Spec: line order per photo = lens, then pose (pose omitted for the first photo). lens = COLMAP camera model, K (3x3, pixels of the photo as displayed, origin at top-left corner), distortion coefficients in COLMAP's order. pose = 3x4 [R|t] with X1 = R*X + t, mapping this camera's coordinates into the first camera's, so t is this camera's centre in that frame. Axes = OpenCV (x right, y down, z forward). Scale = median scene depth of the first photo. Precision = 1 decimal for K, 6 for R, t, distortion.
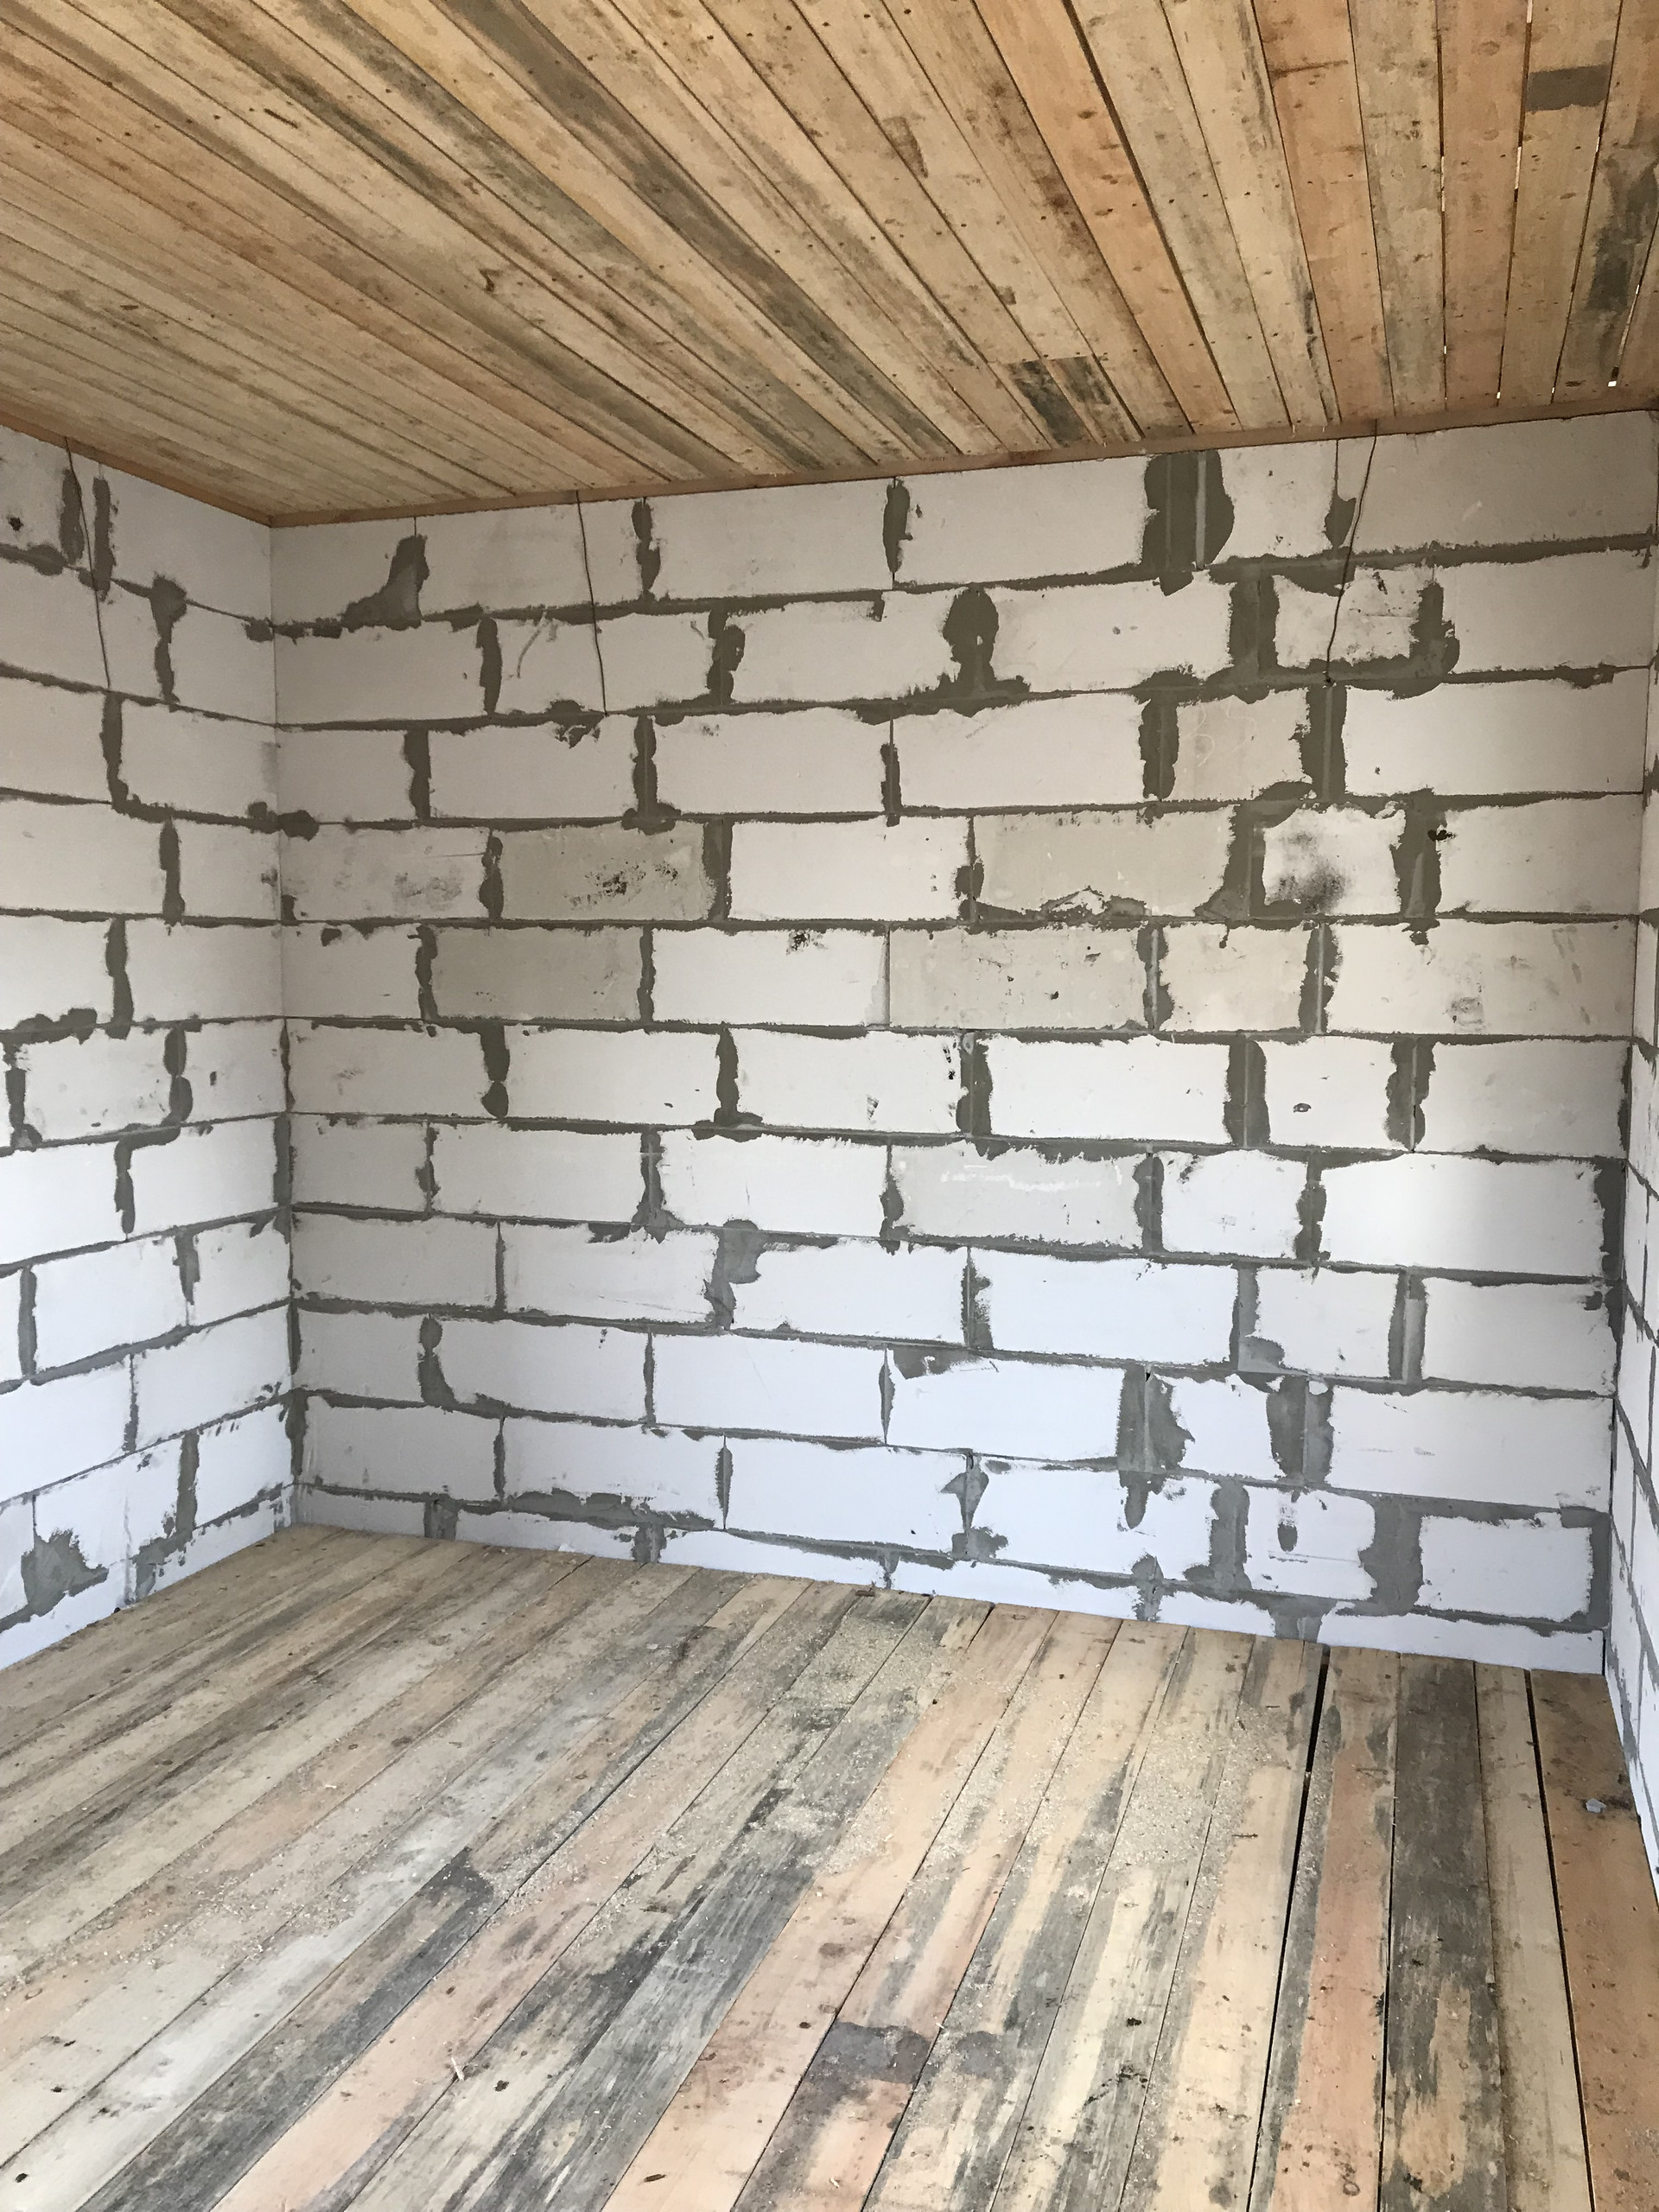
lens RADIAL K [[1811.4, 0, 834.6], [0, 1811.4, 1115.5], [0, 0, 1]] dist [0.047353, -0.041955]
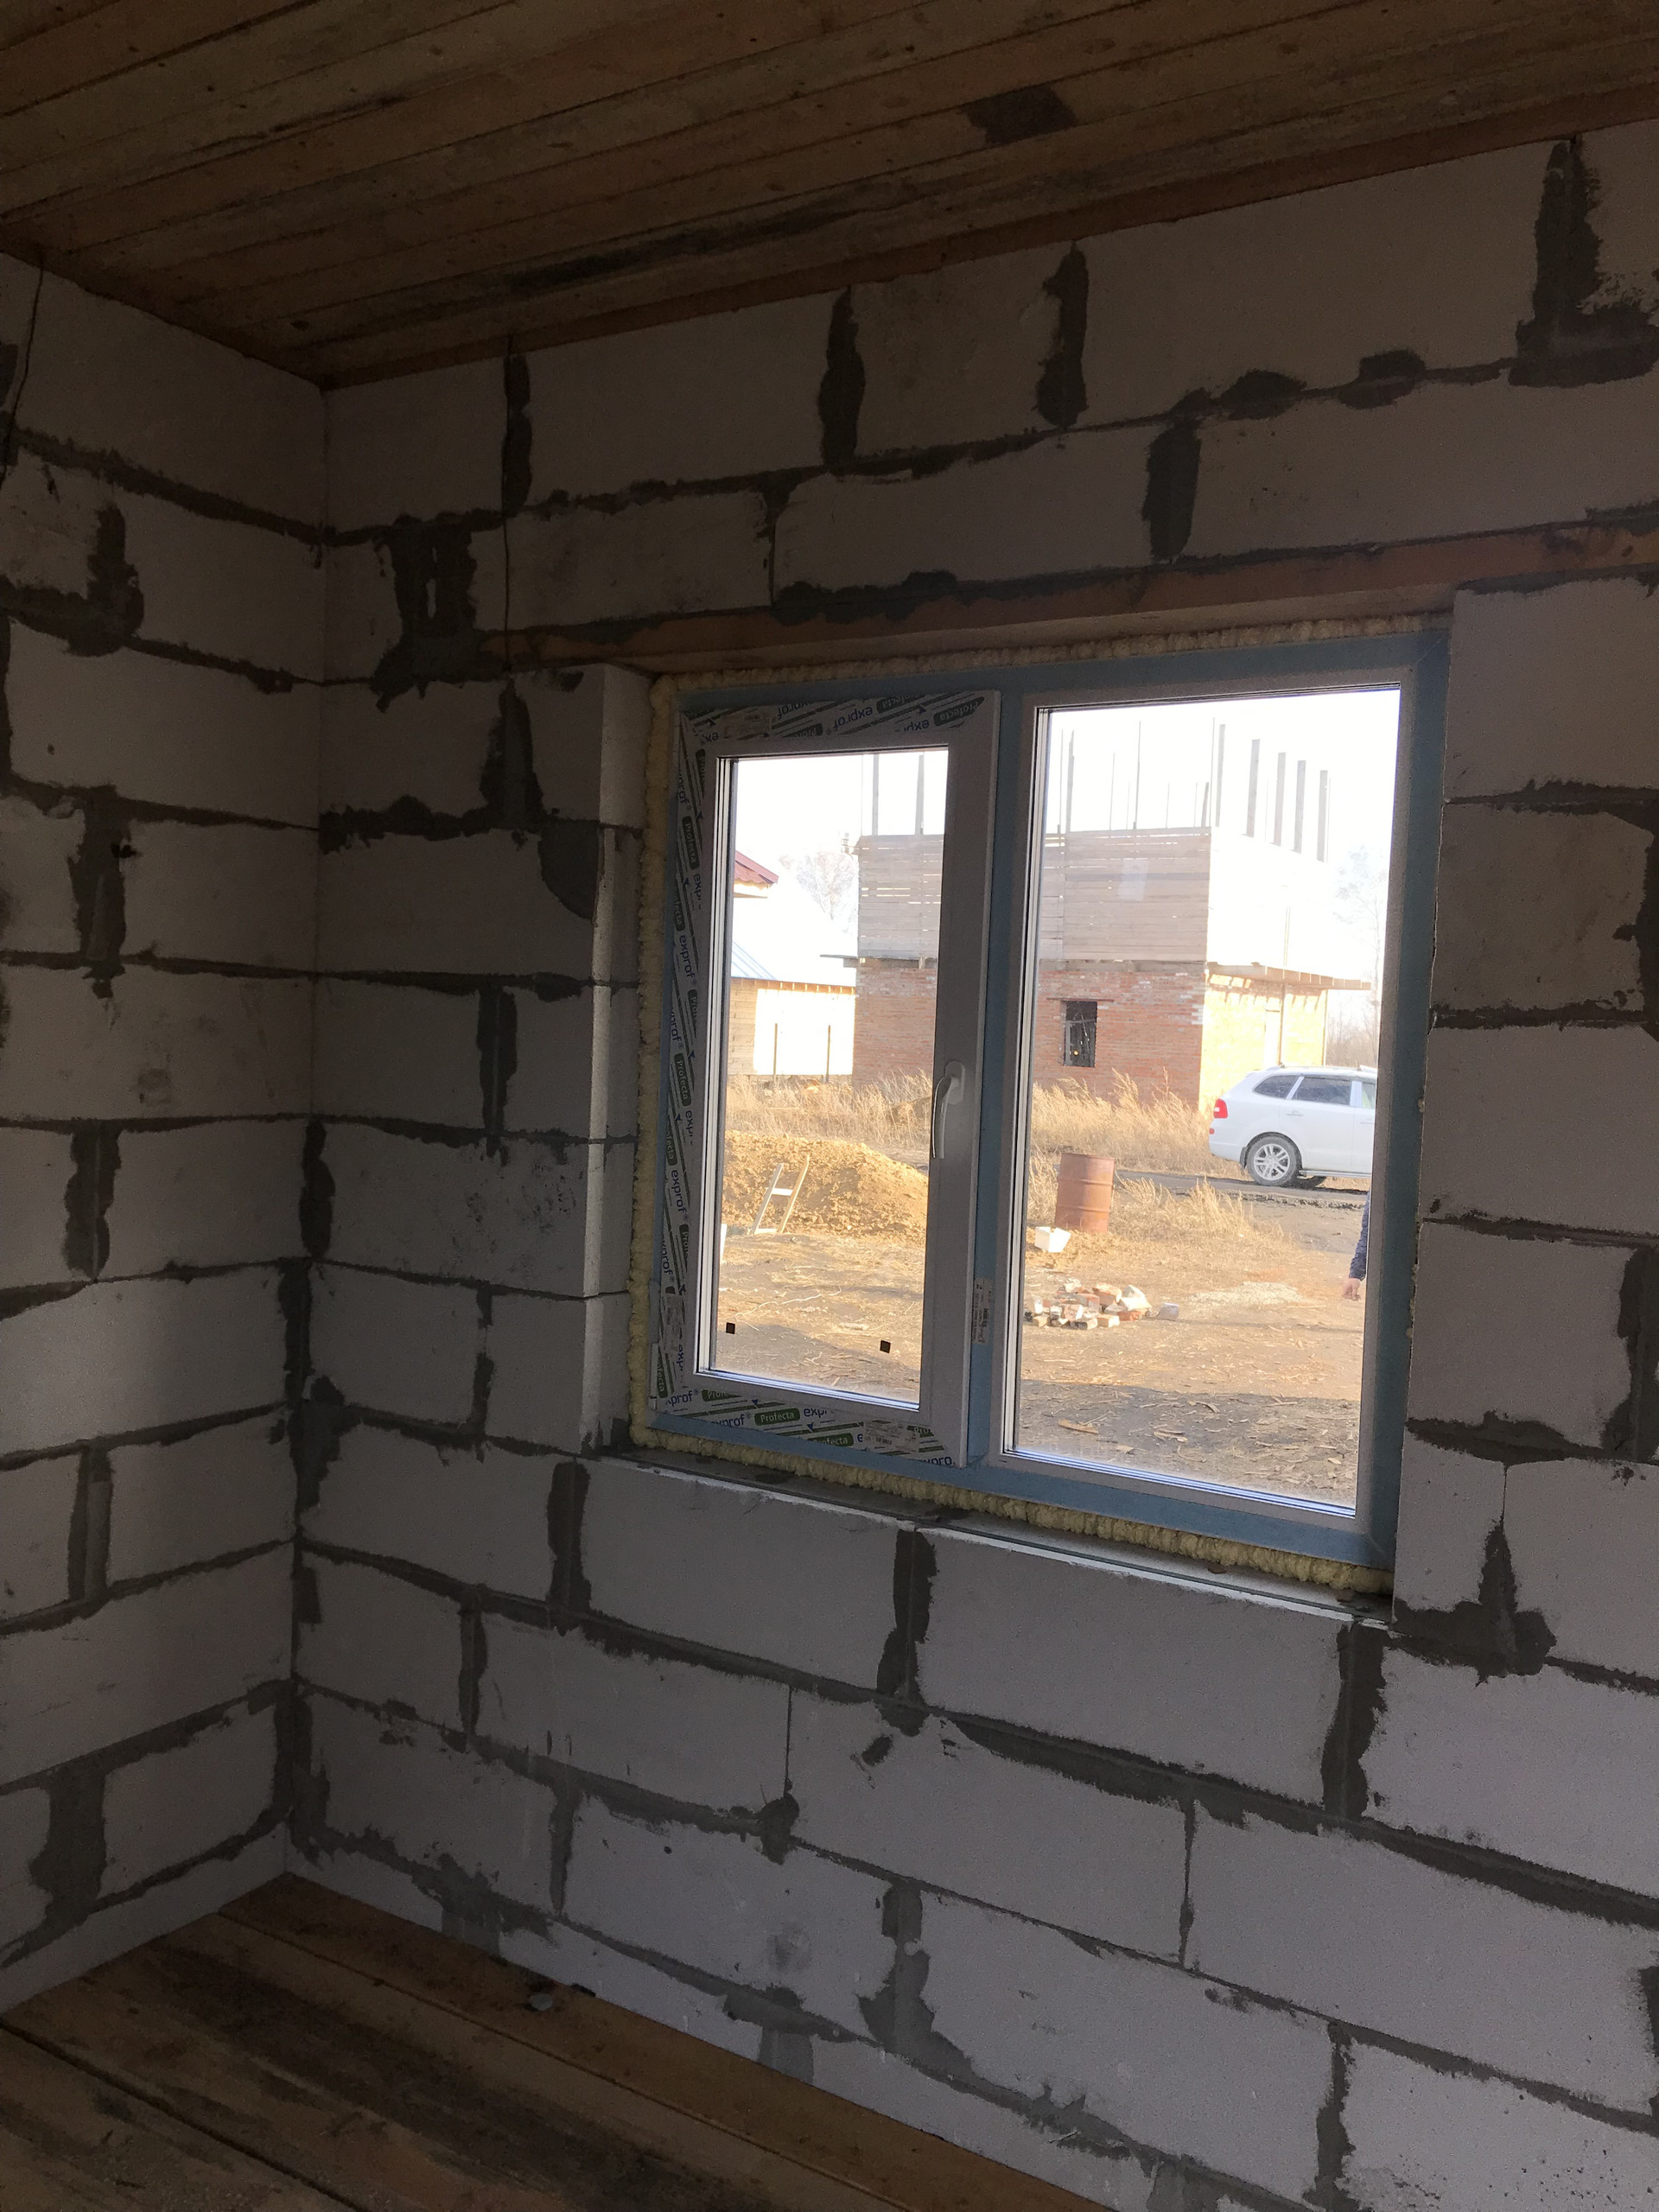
lens RADIAL K [[1813.7, 0, 825.3], [0, 1813.7, 1117.1], [0, 0, 1]] dist [0.045092, -0.037827]
pose [[0.222438, -0.041022, 0.974083, -0.331186], [0.045490, 0.998463, 0.031661, -0.056277], [-0.973885, 0.037268, 0.223963, 0.558278]]
